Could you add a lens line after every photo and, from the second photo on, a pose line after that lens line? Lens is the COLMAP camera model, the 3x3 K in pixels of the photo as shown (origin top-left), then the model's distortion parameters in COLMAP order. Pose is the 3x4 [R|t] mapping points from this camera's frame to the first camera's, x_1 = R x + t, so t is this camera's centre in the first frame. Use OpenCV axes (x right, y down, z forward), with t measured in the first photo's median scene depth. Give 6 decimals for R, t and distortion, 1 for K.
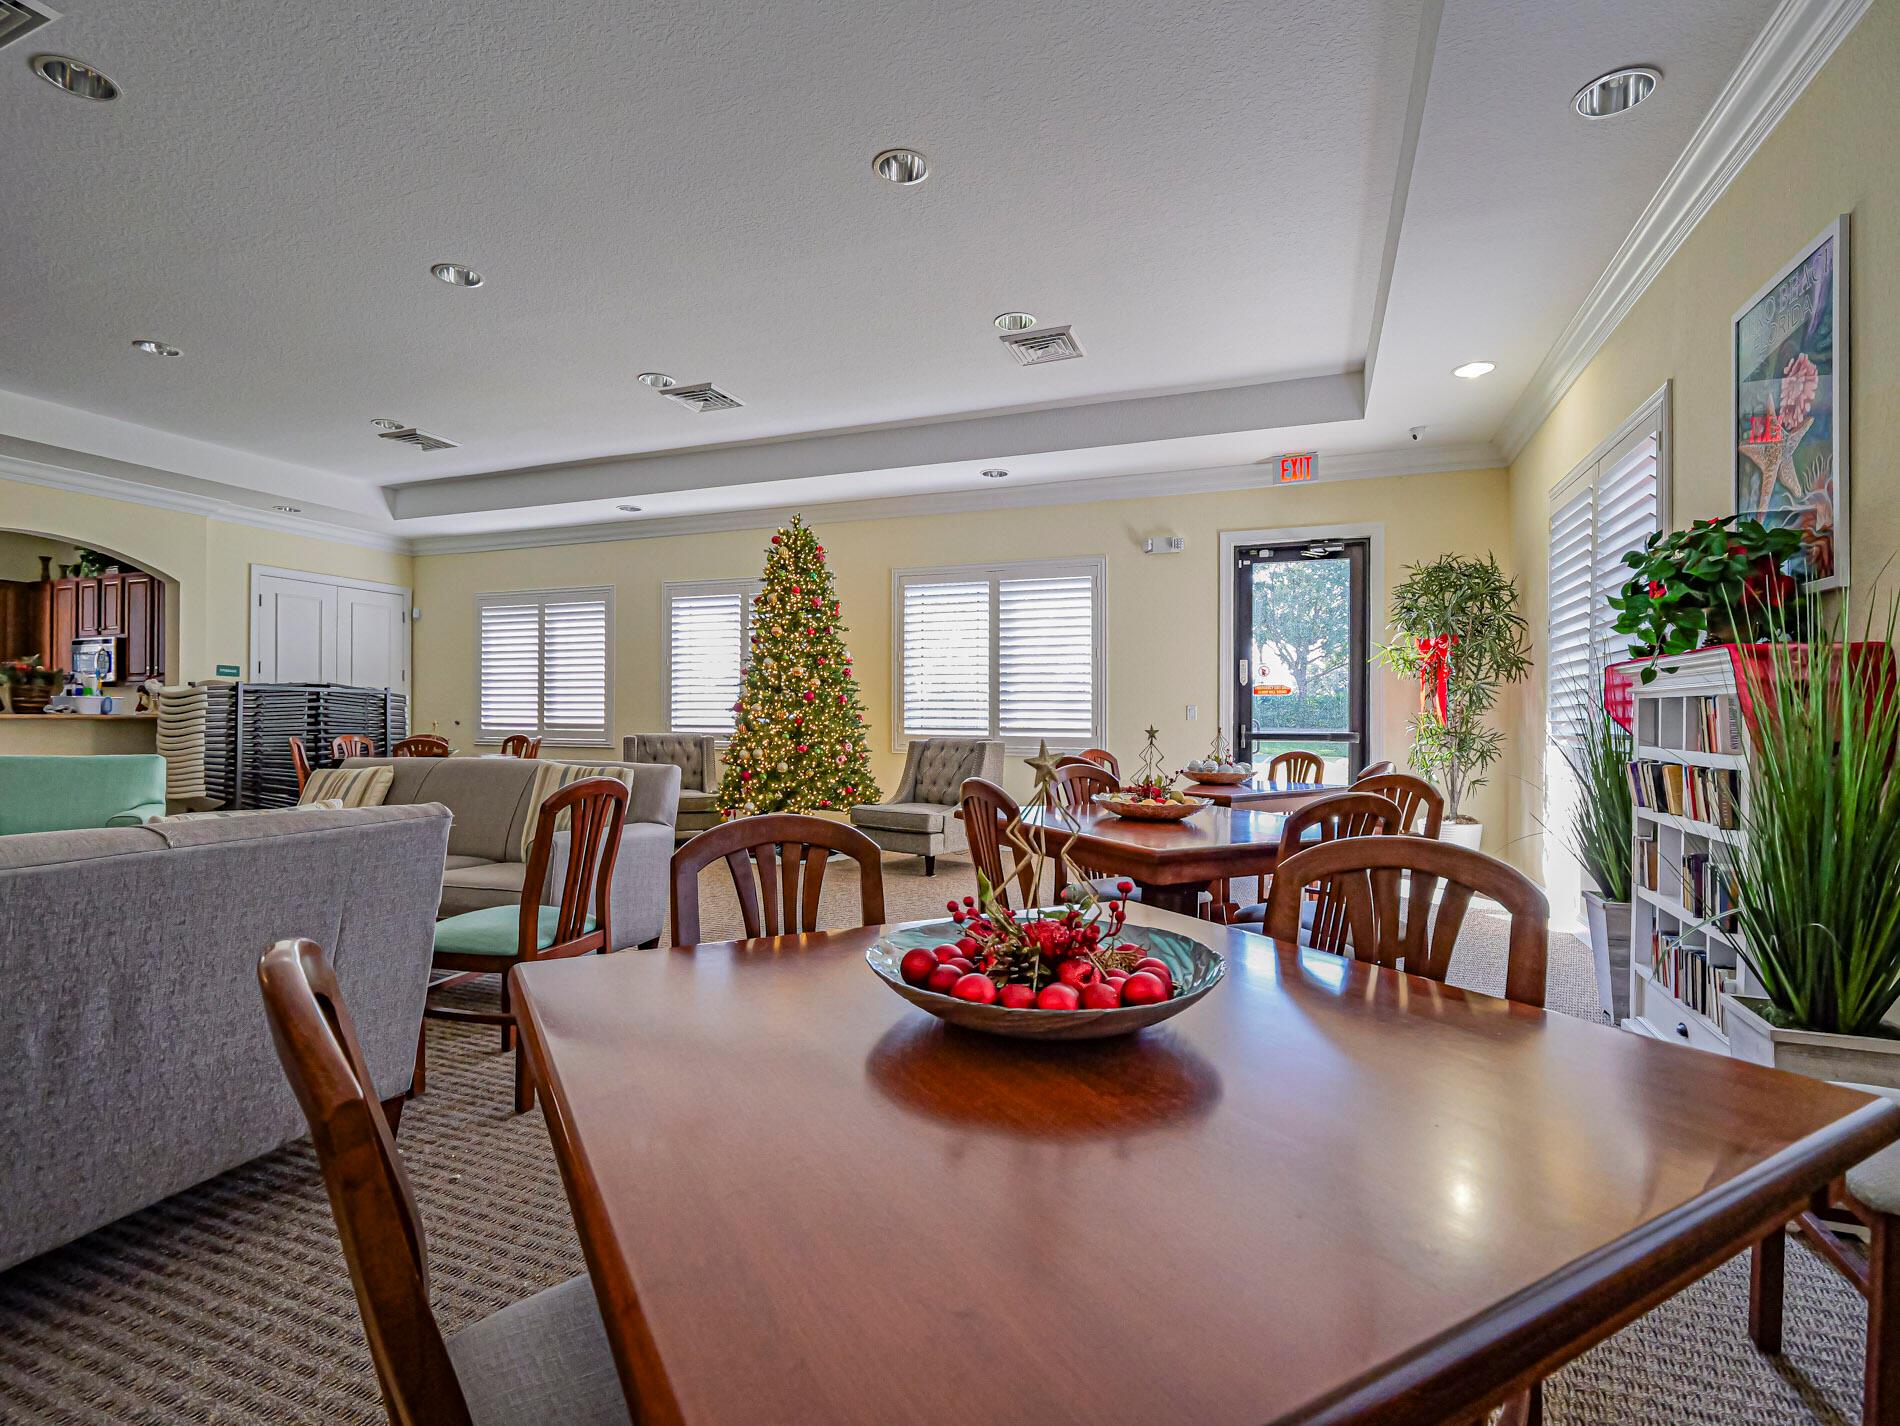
lens RADIAL K [[905.9, 0, 953.5], [0, 905.9, 712.7], [0, 0, 1]] dist [-0.002504, -0.000925]
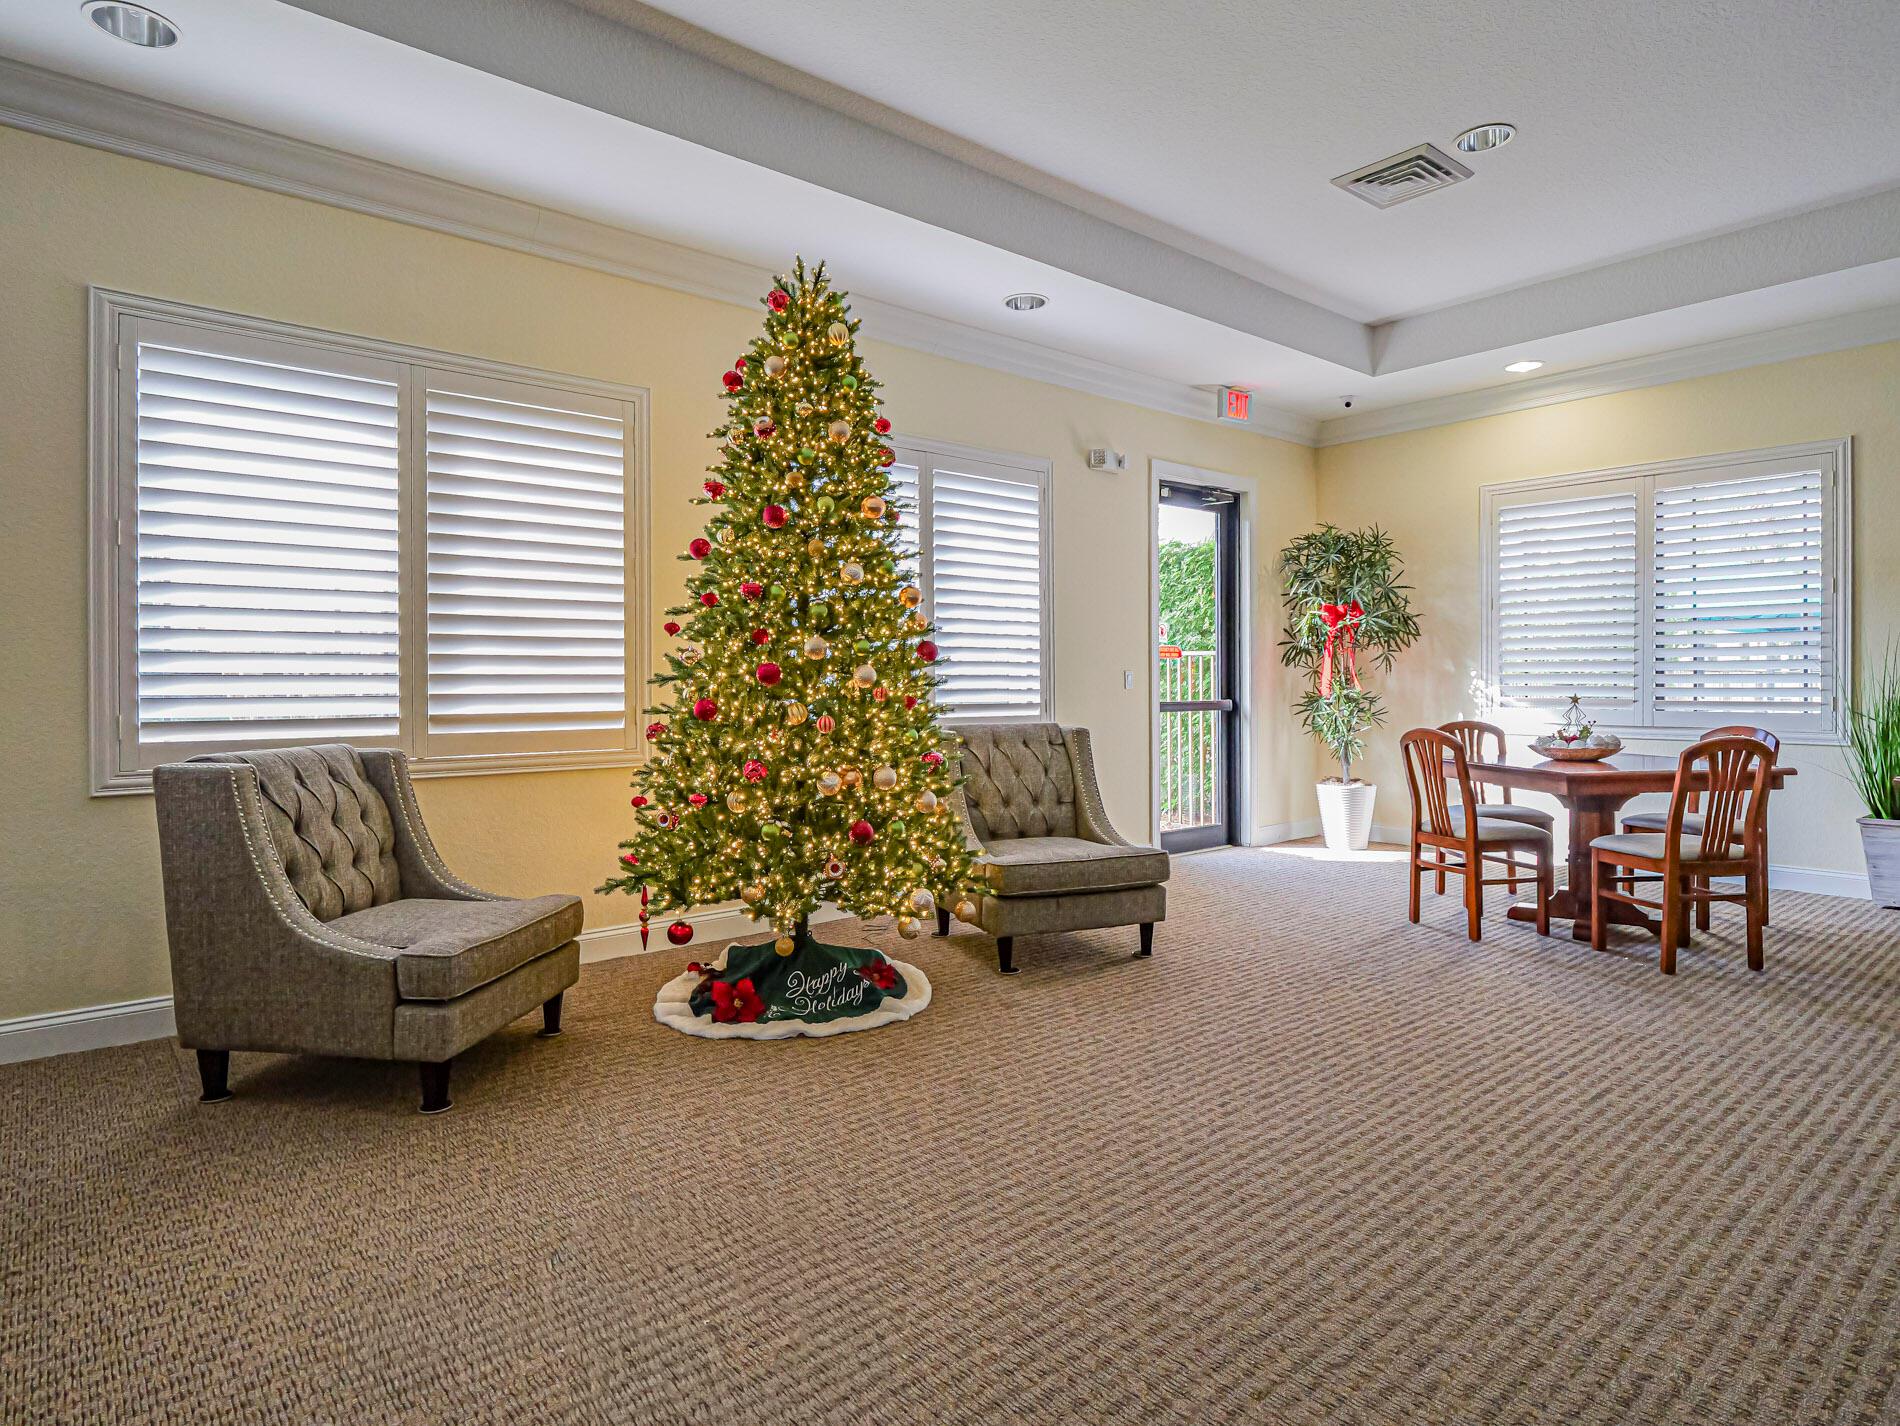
lens RADIAL K [[1122.0, 0, 952.5], [0, 1122.0, 694.8], [0, 0, 1]] dist [-0.001545, 0.000171]
pose [[0.451323, -0.016943, 0.892200, -0.653439], [0.014621, 0.999826, 0.011590, -0.000471], [-0.892241, 0.007814, 0.451492, 0.672070]]
